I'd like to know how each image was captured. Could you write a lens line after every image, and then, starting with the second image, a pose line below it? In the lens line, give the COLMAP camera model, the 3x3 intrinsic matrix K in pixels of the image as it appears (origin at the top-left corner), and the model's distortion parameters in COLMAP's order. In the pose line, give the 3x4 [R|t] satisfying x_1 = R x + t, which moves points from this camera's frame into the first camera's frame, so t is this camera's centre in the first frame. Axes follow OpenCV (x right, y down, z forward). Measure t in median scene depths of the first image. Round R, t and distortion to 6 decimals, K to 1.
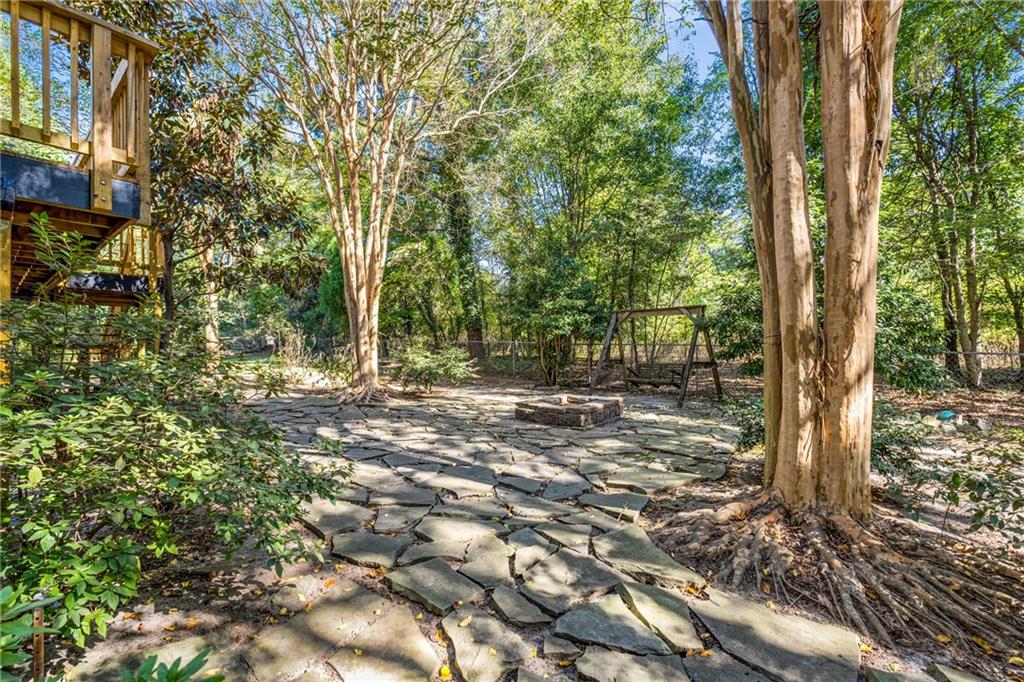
lens RADIAL K [[465.5, 0, 512.0], [0, 465.5, 341.2], [0, 0, 1]] dist [0.002026, 0.000157]
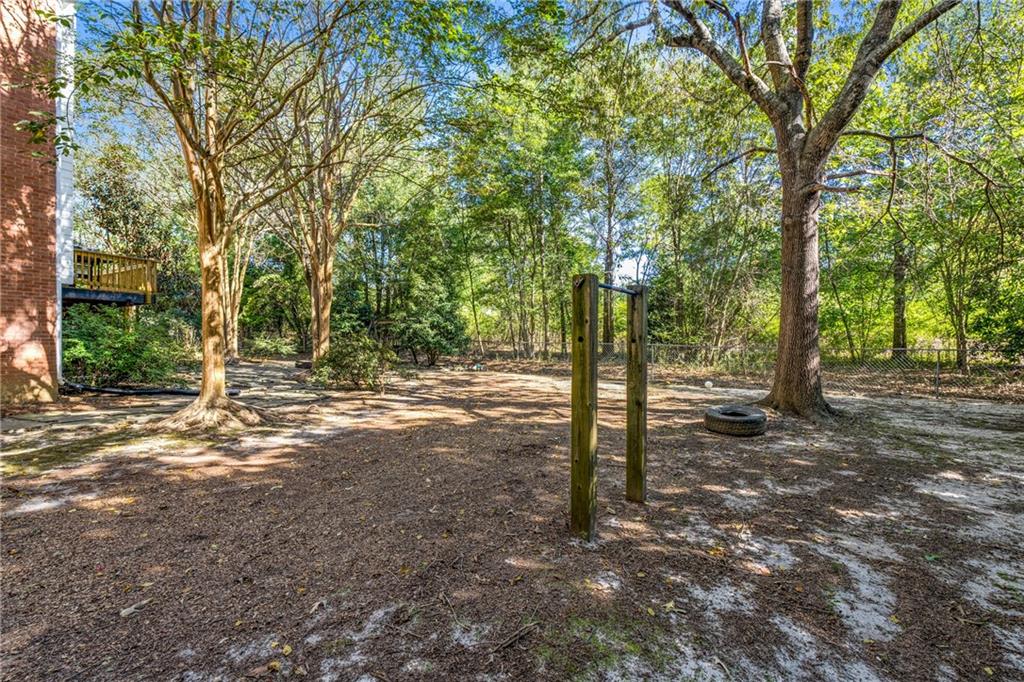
lens RADIAL K [[465.5, 0, 511.9], [0, 465.5, 341.8], [0, 0, 1]] dist [0.002026, 0.000157]
pose [[0.965252, 0.007686, 0.261209, 0.331086], [-0.009700, 0.999932, 0.006422, 0.009404], [-0.261142, -0.008732, 0.965261, -1.247709]]
